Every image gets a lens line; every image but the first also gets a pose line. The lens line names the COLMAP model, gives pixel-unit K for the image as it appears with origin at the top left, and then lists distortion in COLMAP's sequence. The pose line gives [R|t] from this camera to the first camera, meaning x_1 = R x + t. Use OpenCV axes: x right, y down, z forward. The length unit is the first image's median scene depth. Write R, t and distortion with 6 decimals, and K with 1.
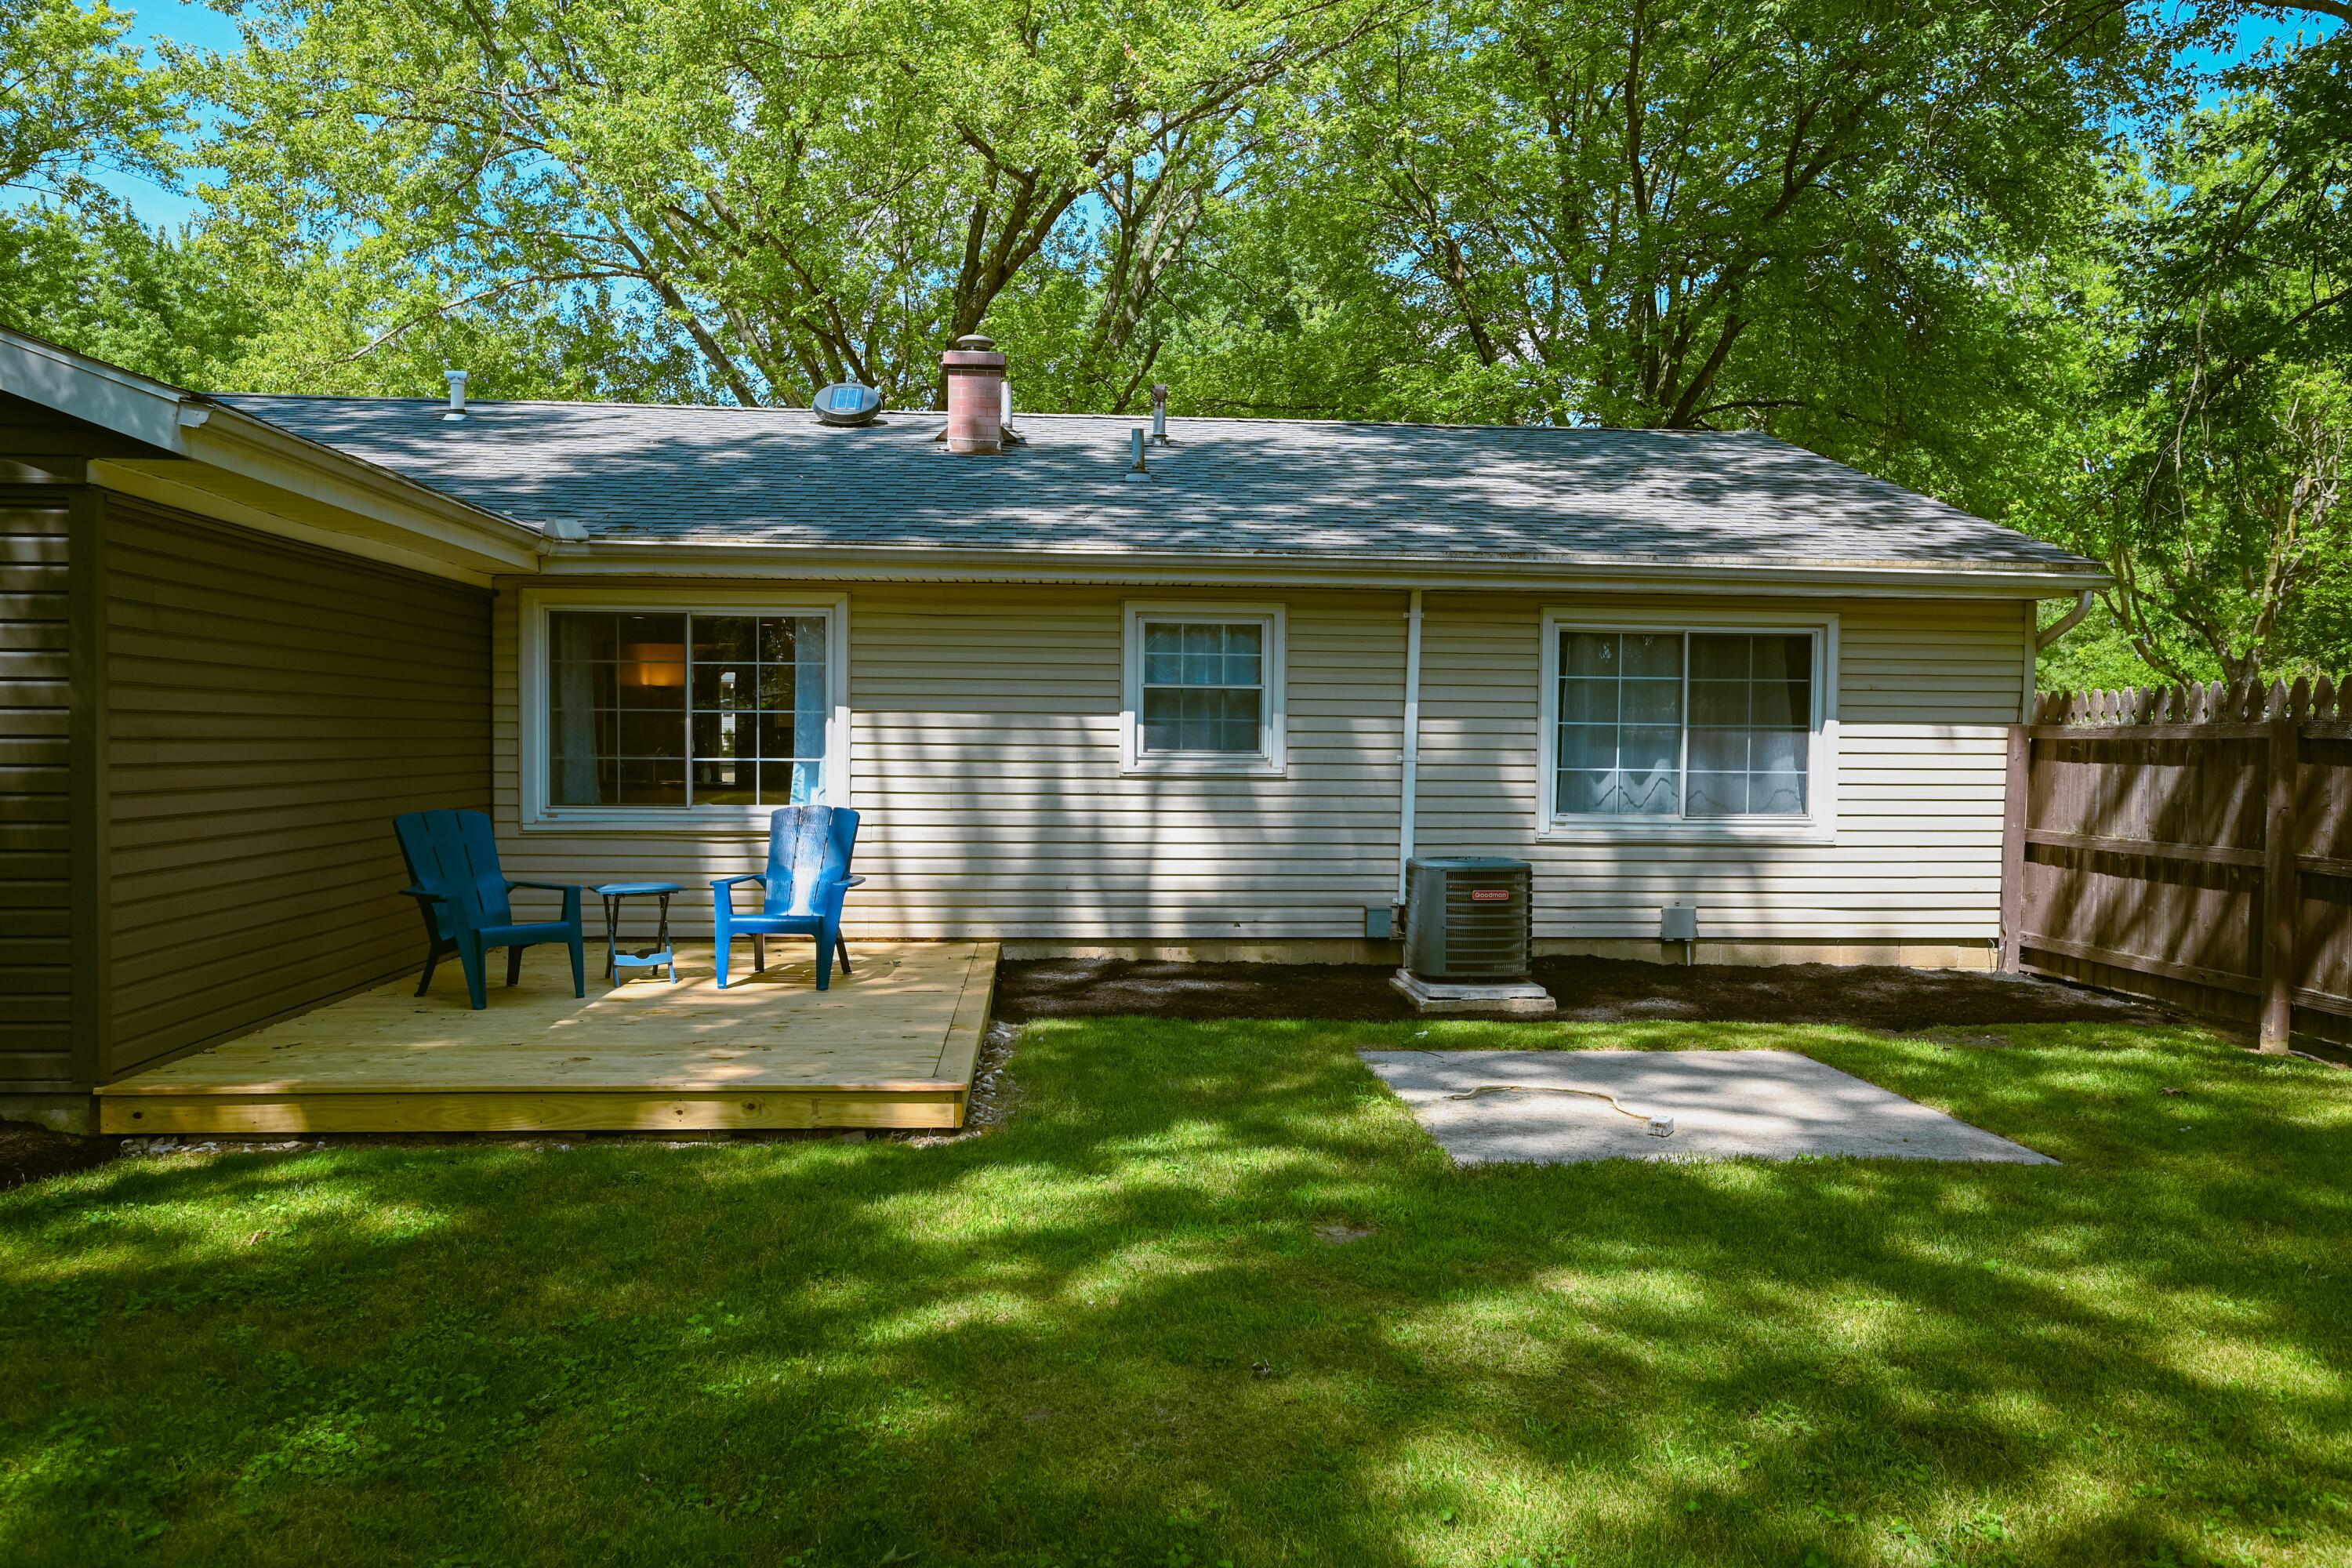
lens RADIAL K [[1633.0, 0, 1184.4], [0, 1633.0, 776.0], [0, 0, 1]] dist [0.012523, -0.020103]
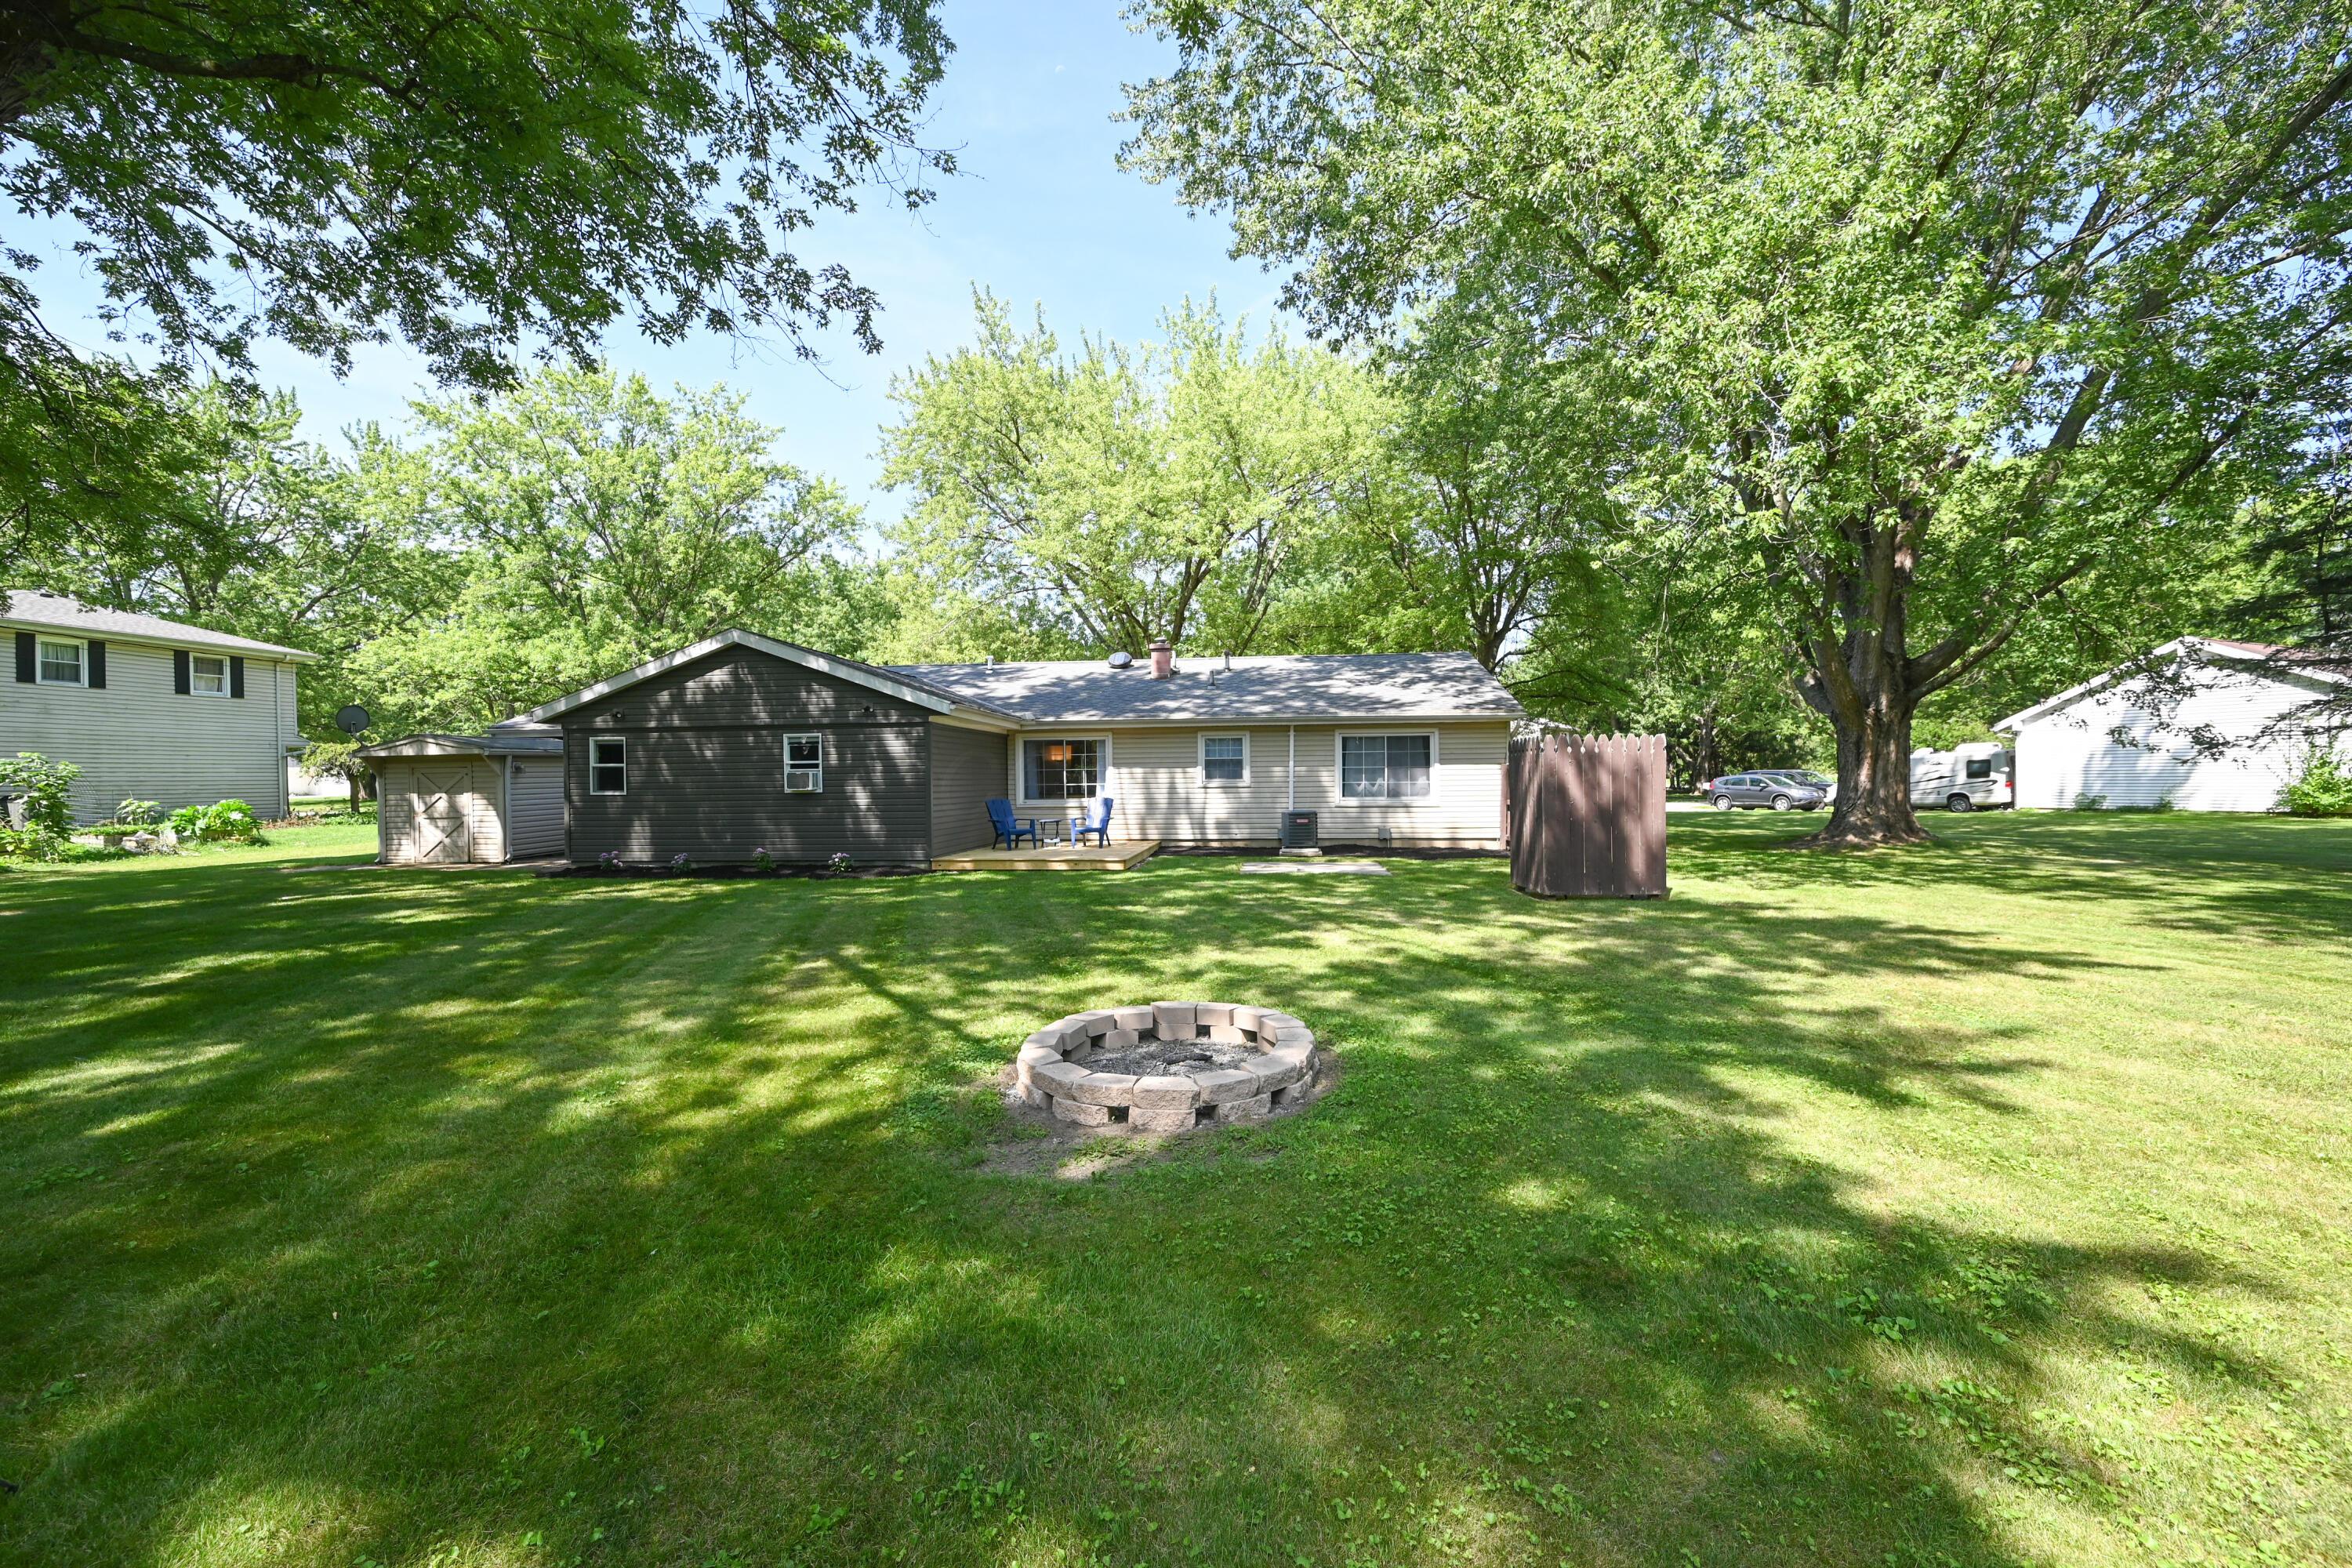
lens RADIAL K [[920.6, 0, 1176.6], [0, 920.6, 790.0], [0, 0, 1]] dist [-0.003148, -0.000433]
pose [[0.981767, -0.018777, -0.189159, 0.249725], [0.016054, 0.999744, -0.015915, 0.031945], [0.189410, 0.012588, 0.981817, -0.721045]]
